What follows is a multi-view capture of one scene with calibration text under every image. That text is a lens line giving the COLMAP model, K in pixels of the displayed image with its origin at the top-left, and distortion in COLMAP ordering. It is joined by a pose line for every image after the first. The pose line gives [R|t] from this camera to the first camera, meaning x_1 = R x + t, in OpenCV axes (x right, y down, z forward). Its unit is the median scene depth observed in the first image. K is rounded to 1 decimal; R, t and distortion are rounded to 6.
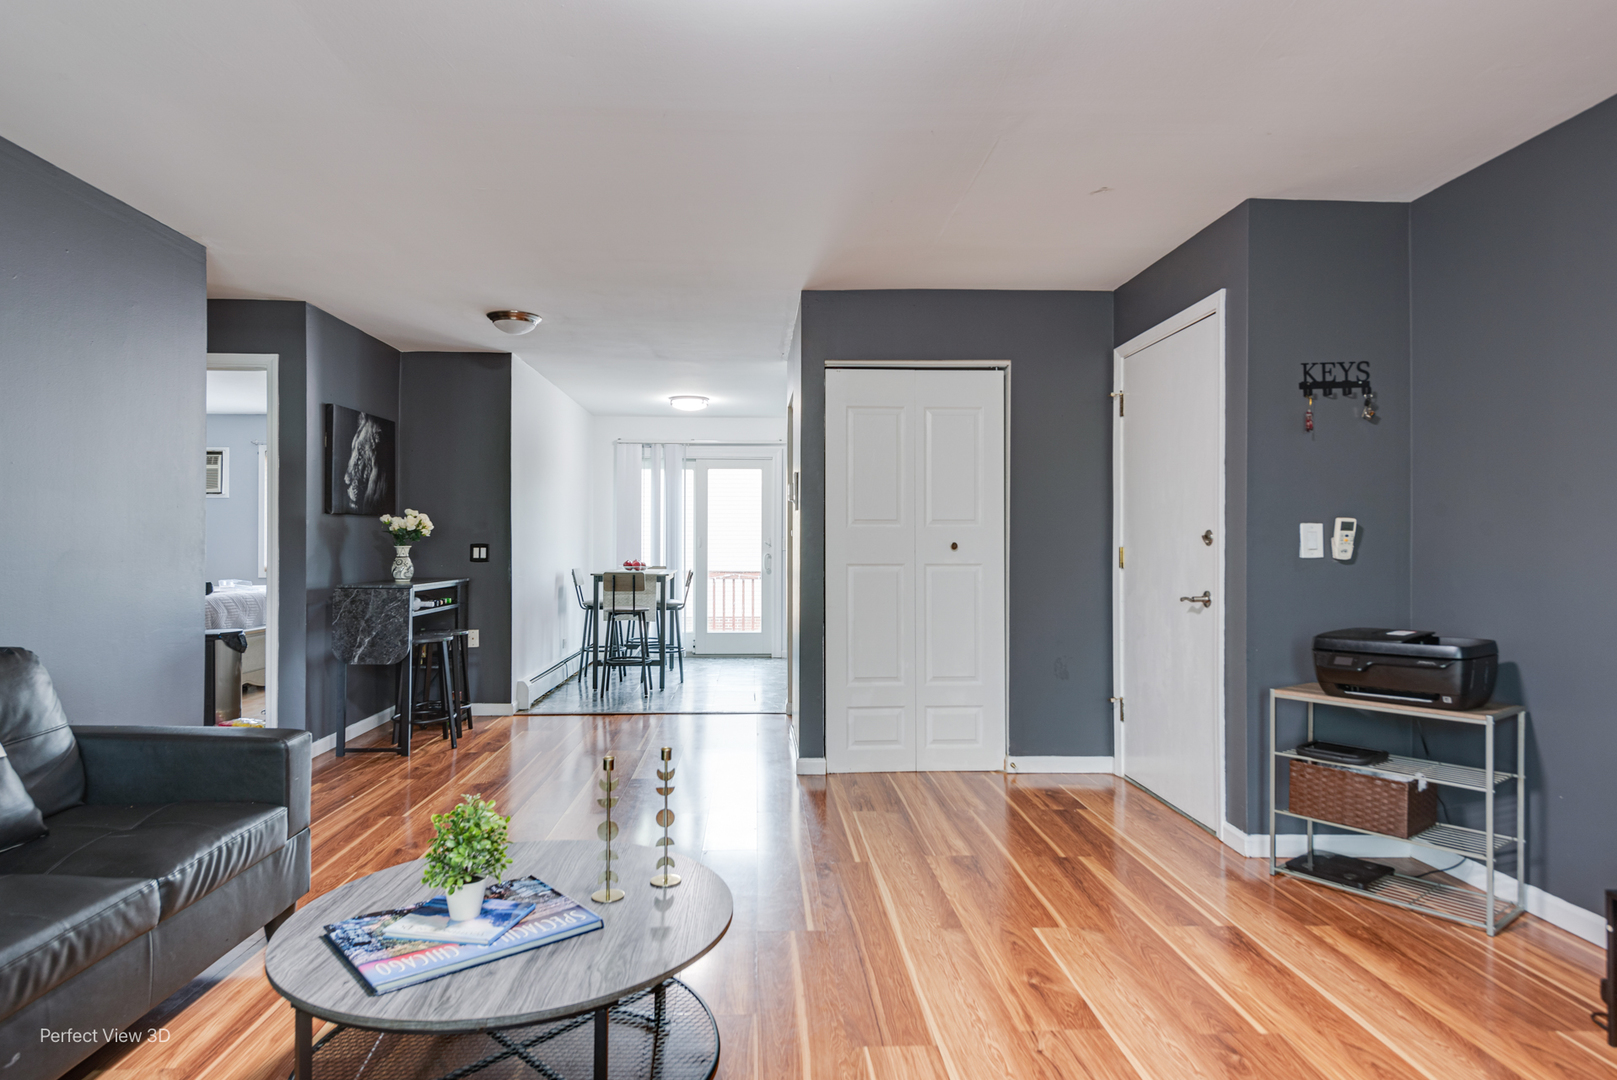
lens RADIAL K [[908.1, 0, 786.1], [0, 908.1, 550.9], [0, 0, 1]] dist [0.043930, -0.025382]
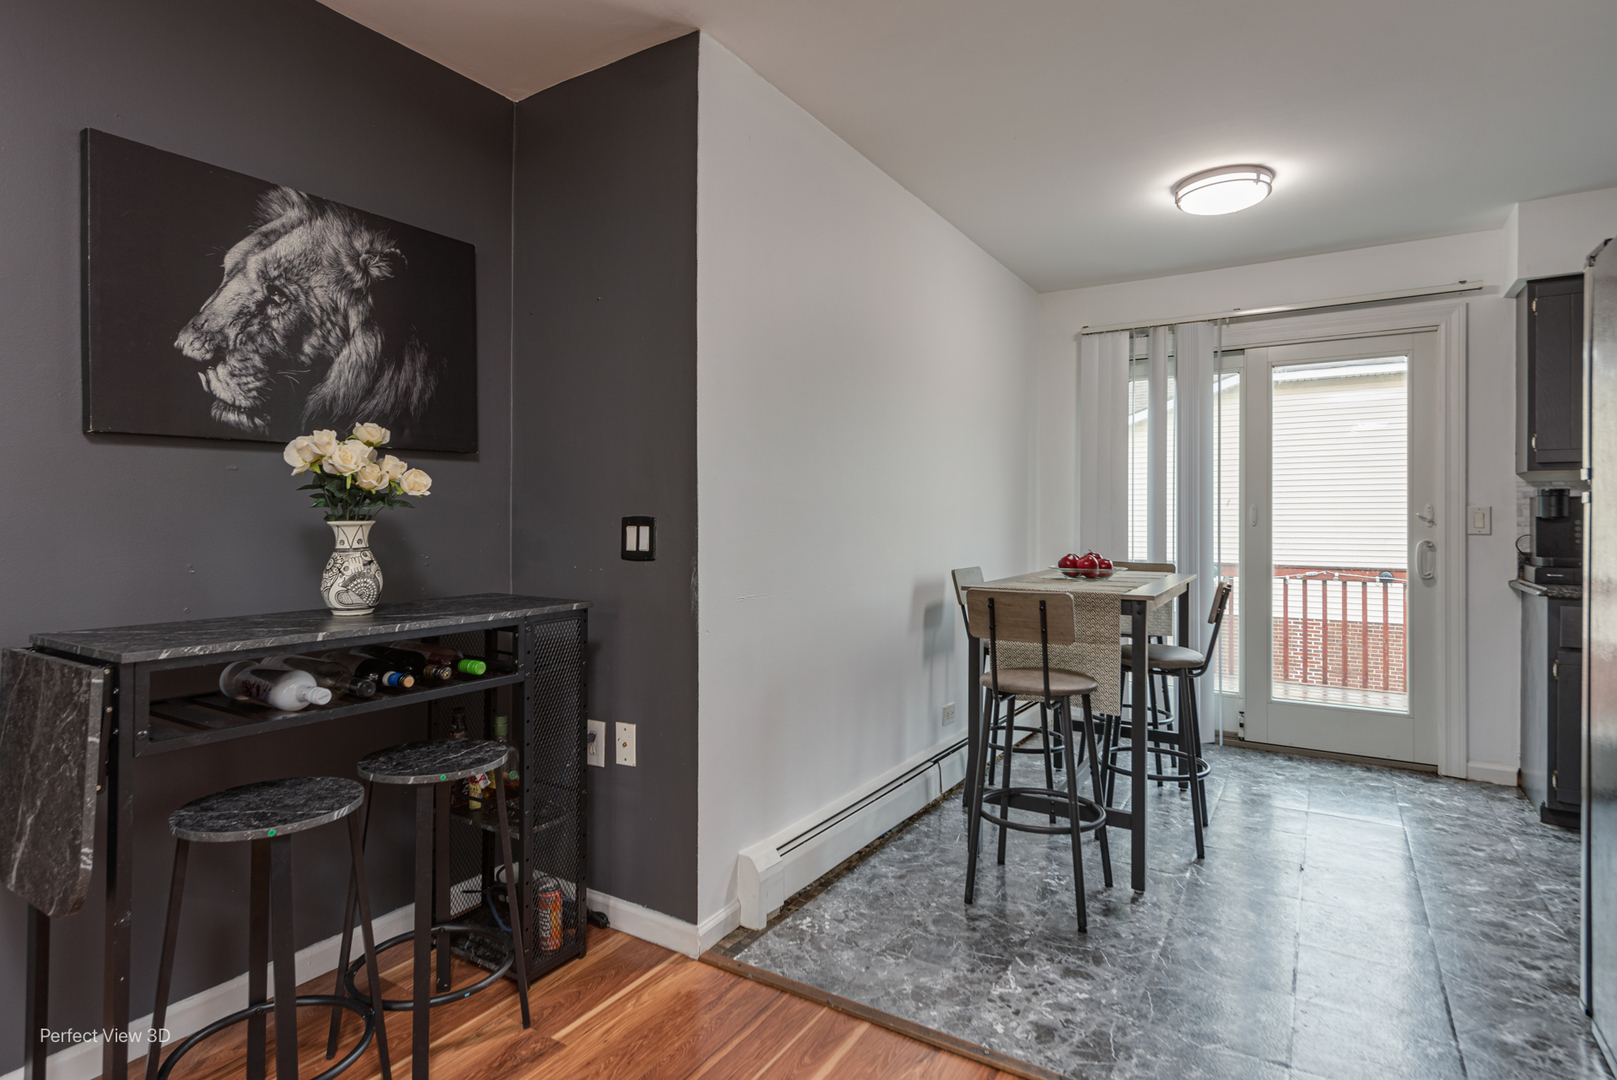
lens RADIAL K [[828.4, 0, 809.3], [0, 828.4, 511.4], [0, 0, 1]] dist [0.016048, -0.000094]
pose [[0.827866, -0.004749, -0.560906, -0.052498], [-0.005854, 0.999837, -0.017106, -0.003640], [0.560896, 0.017446, 0.827703, 0.627649]]
